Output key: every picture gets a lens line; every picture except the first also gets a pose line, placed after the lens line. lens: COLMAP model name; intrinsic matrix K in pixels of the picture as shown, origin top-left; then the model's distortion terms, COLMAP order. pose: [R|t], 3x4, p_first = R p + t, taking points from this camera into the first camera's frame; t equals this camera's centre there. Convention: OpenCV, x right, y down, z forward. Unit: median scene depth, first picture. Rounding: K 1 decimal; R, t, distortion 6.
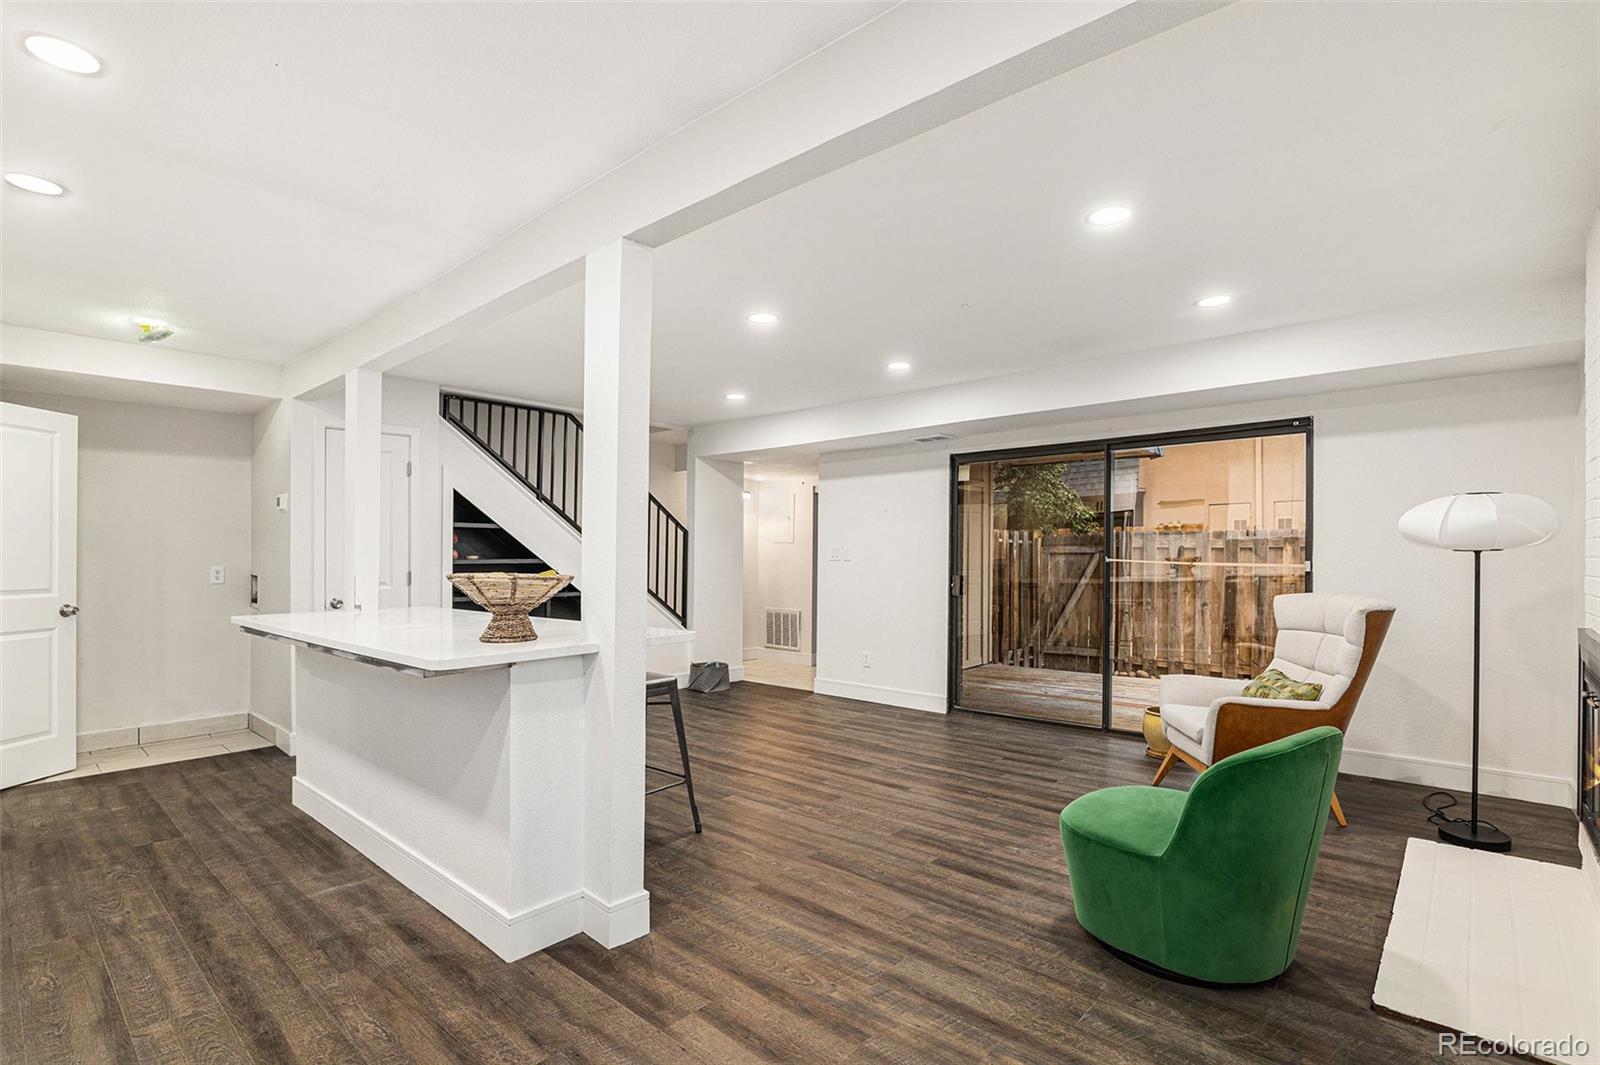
lens RADIAL K [[756.4, 0, 798.9], [0, 756.4, 540.2], [0, 0, 1]] dist [-0.023622, 0.006187]
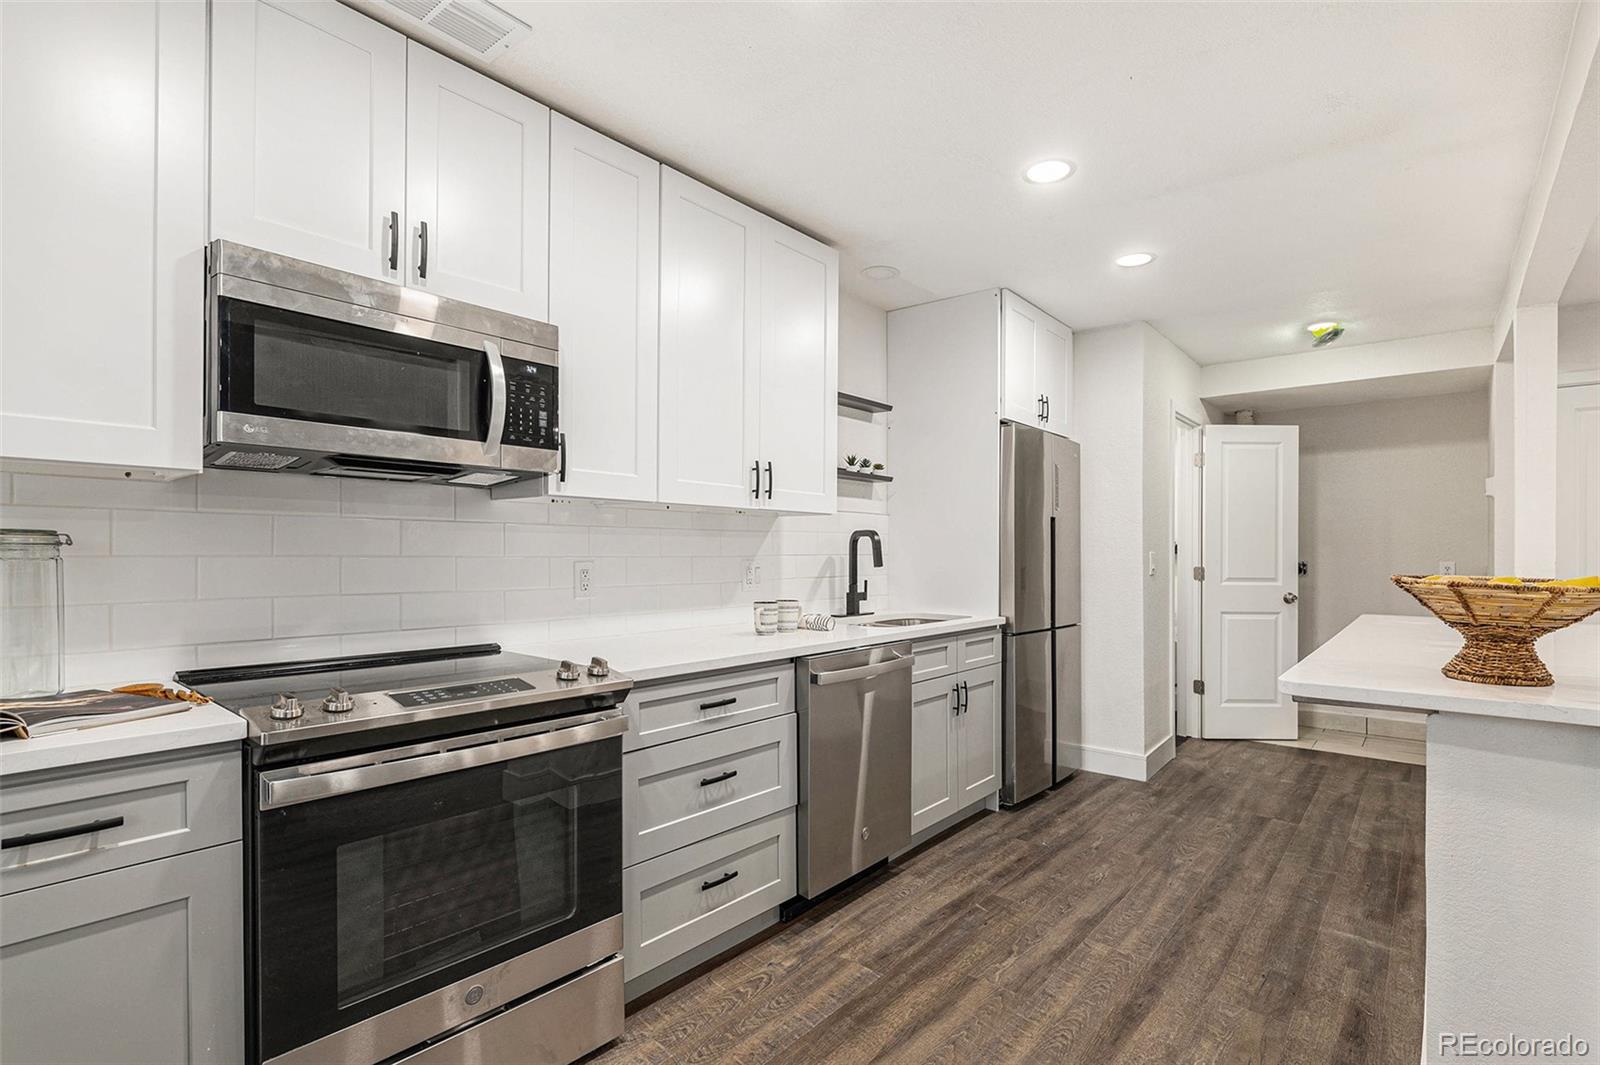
lens RADIAL K [[756.4, 0, 798.9], [0, 756.4, 540.2], [0, 0, 1]] dist [-0.023622, 0.006187]
pose [[0.020917, -0.008671, -0.999744, 0.237230], [0.014080, 0.999866, -0.008377, 0.008116], [0.999682, -0.013902, 0.021037, 0.367680]]
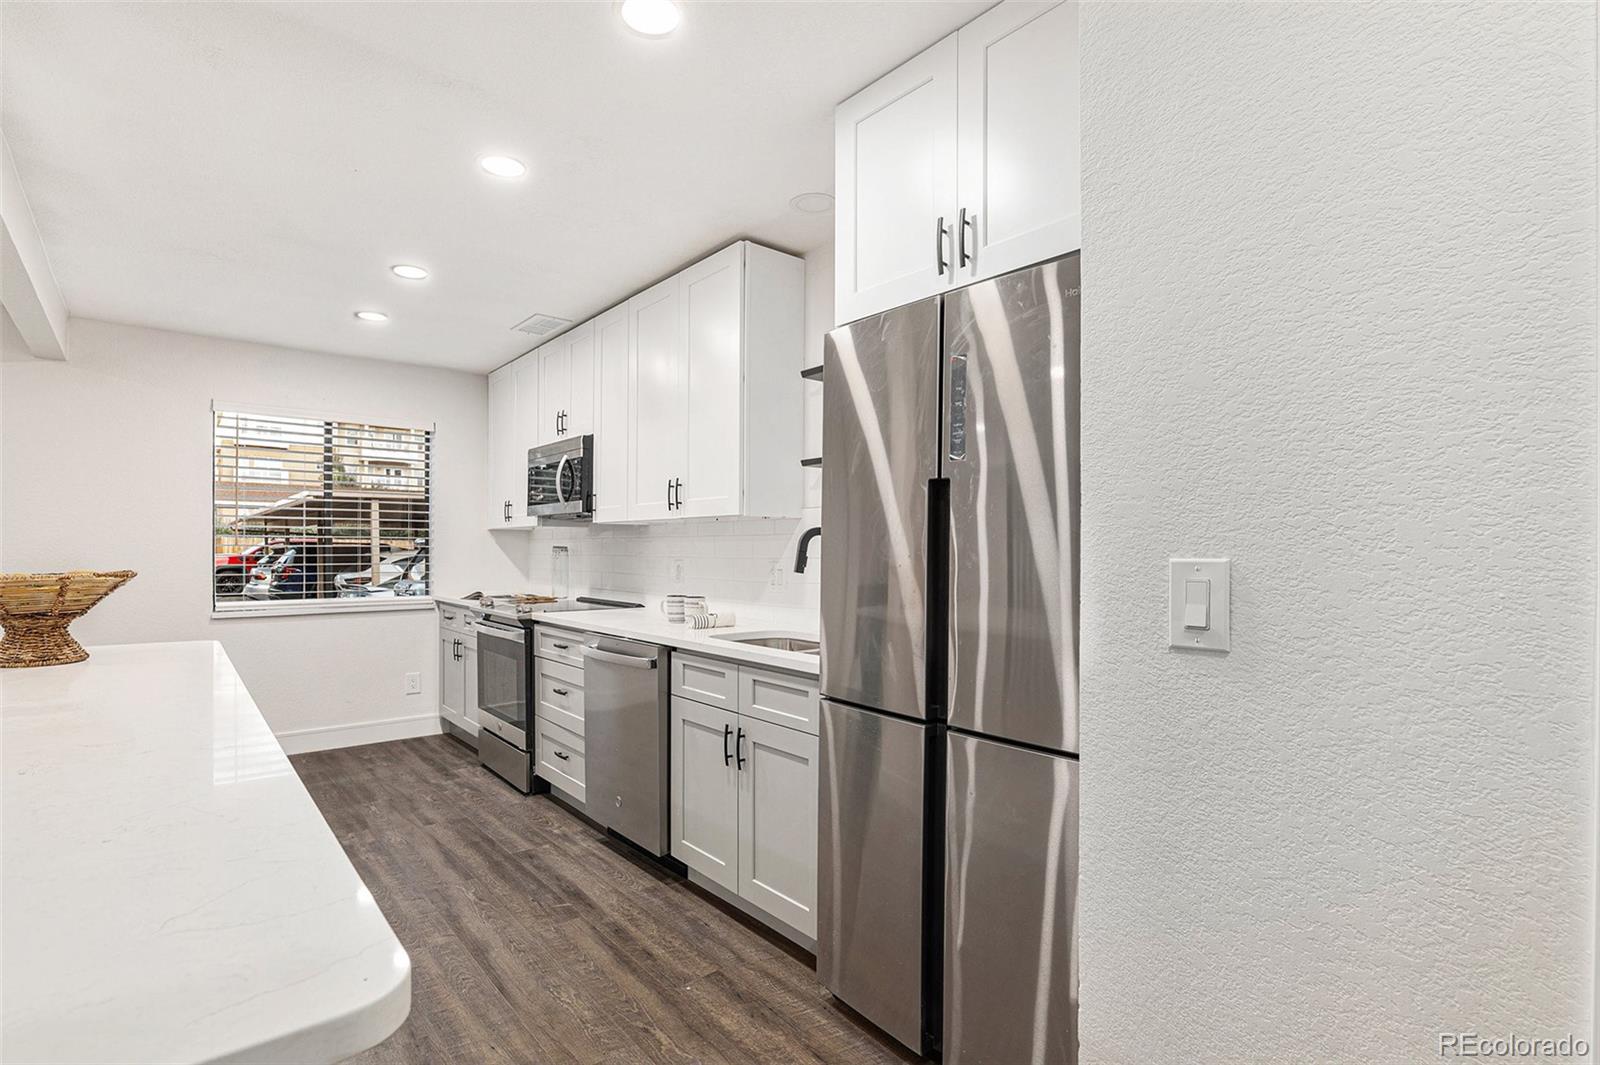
lens RADIAL K [[760.1, 0, 799.7], [0, 760.1, 555.2], [0, 0, 1]] dist [-0.029200, 0.000021]
pose [[-0.991256, -0.005882, 0.131825, -1.166082], [-0.008290, 0.999808, -0.017727, 0.037835], [-0.131696, -0.018665, -0.991114, 1.555860]]
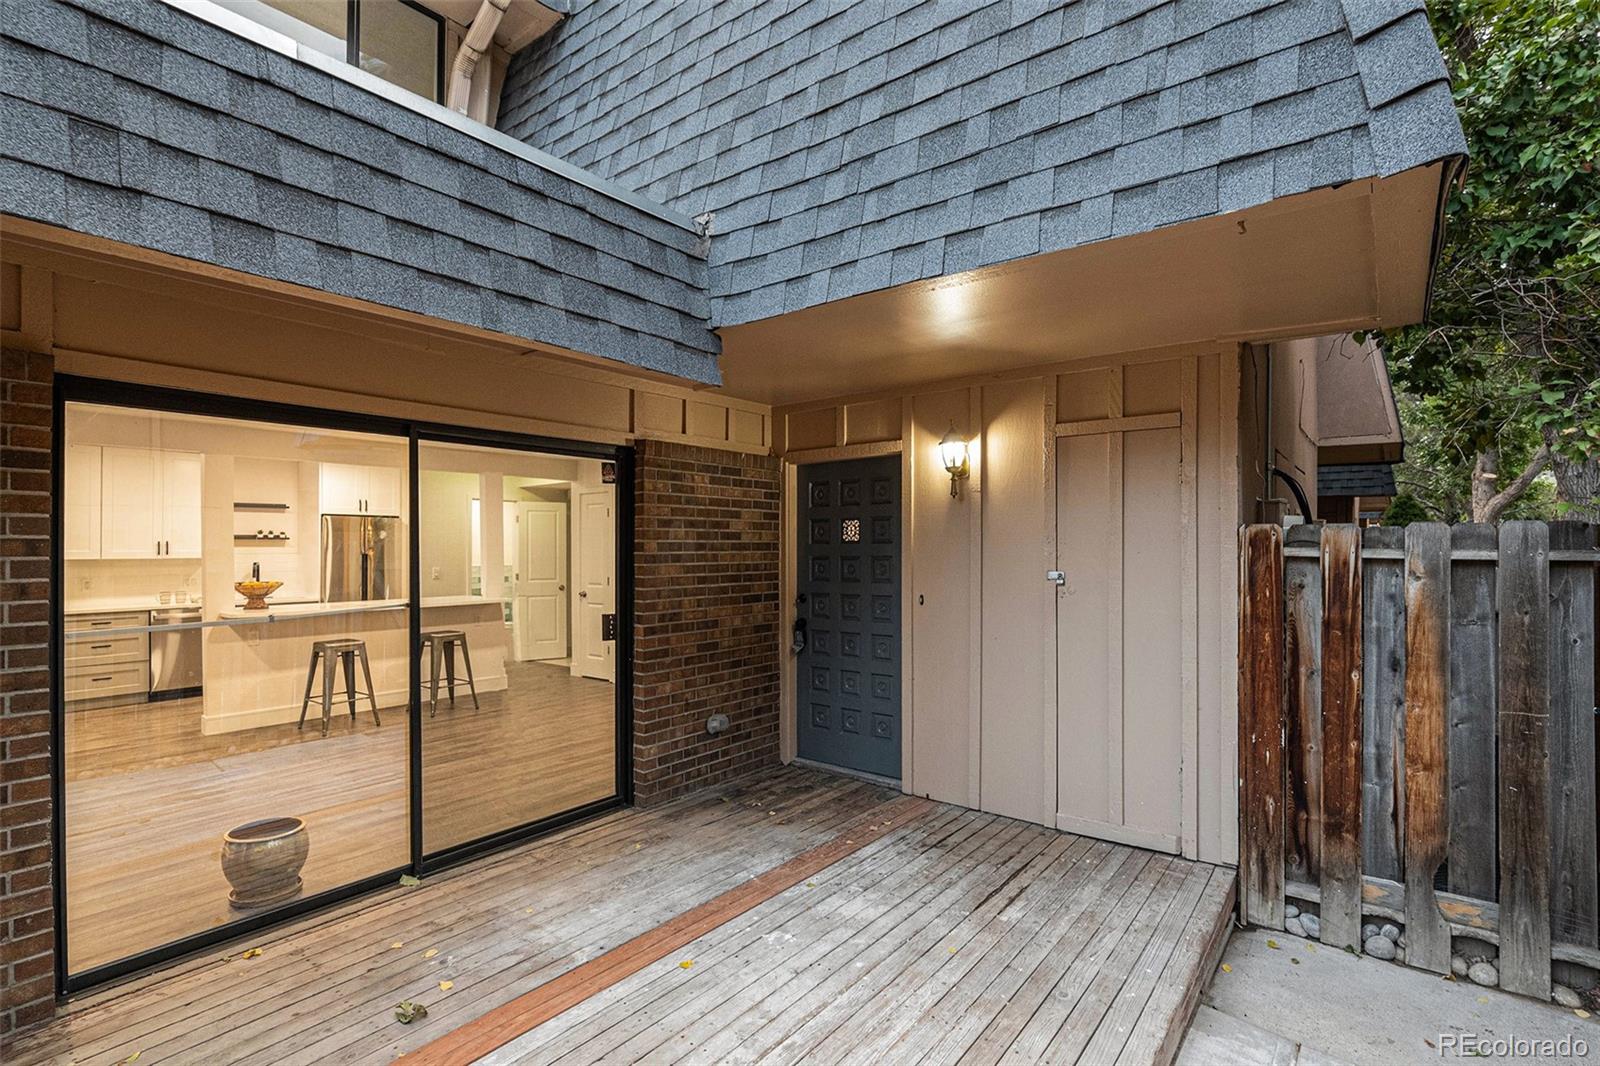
lens RADIAL K [[756.4, 0, 798.9], [0, 756.4, 540.7], [0, 0, 1]] dist [-0.023622, 0.006187]
pose [[0.069567, -0.005552, -0.997562, 2.123288], [0.014586, 0.999883, -0.004548, -0.064574], [0.997471, -0.014234, 0.069640, 2.496670]]
